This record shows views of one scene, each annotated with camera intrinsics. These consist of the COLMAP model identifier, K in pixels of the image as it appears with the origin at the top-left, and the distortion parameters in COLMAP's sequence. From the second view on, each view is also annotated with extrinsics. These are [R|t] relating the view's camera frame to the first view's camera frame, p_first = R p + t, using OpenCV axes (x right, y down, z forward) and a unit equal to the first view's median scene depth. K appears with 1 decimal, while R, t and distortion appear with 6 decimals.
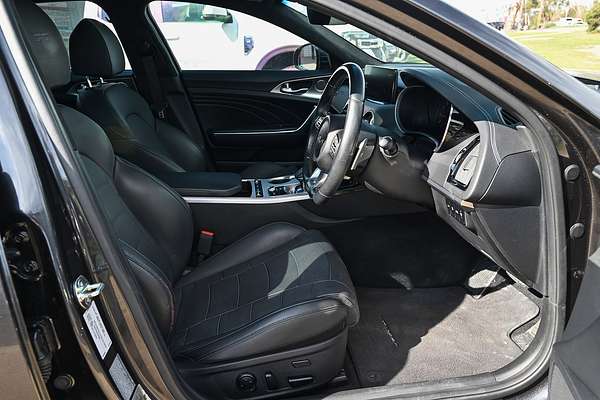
lens RADIAL K [[411.2, 0, 299.8], [0, 411.2, 201.0], [0, 0, 1]] dist [-0.009402, -0.002264]
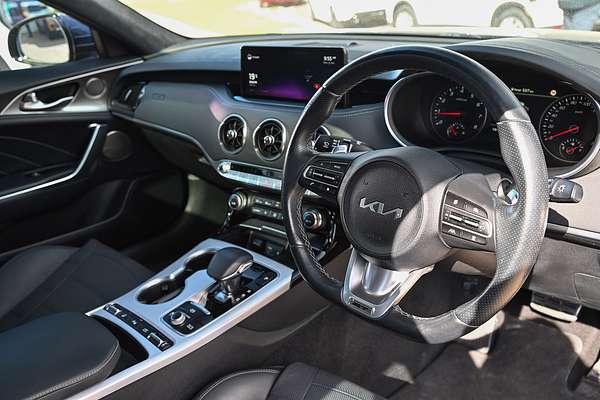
lens RADIAL K [[529.5, 0, 300.9], [0, 529.5, 198.9], [0, 0, 1]] dist [-0.000255, -0.004644]
pose [[0.770662, -0.256684, 0.583261, -0.191215], [0.266637, 0.961200, 0.070702, -0.114690], [-0.578778, 0.101032, 0.809202, 0.278139]]
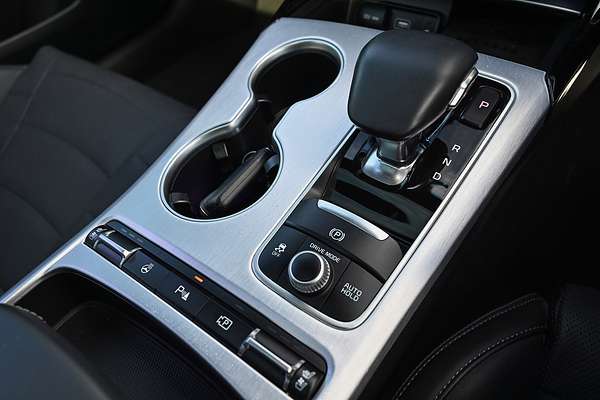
lens RADIAL K [[411.2, 0, 299.6], [0, 411.2, 201.6], [0, 0, 1]] dist [-0.009402, -0.002264]
pose [[0.686800, -0.595241, 0.417125, -0.083246], [0.350344, 0.773921, 0.527547, -0.093765], [-0.636840, -0.216182, 0.740068, 0.606495]]
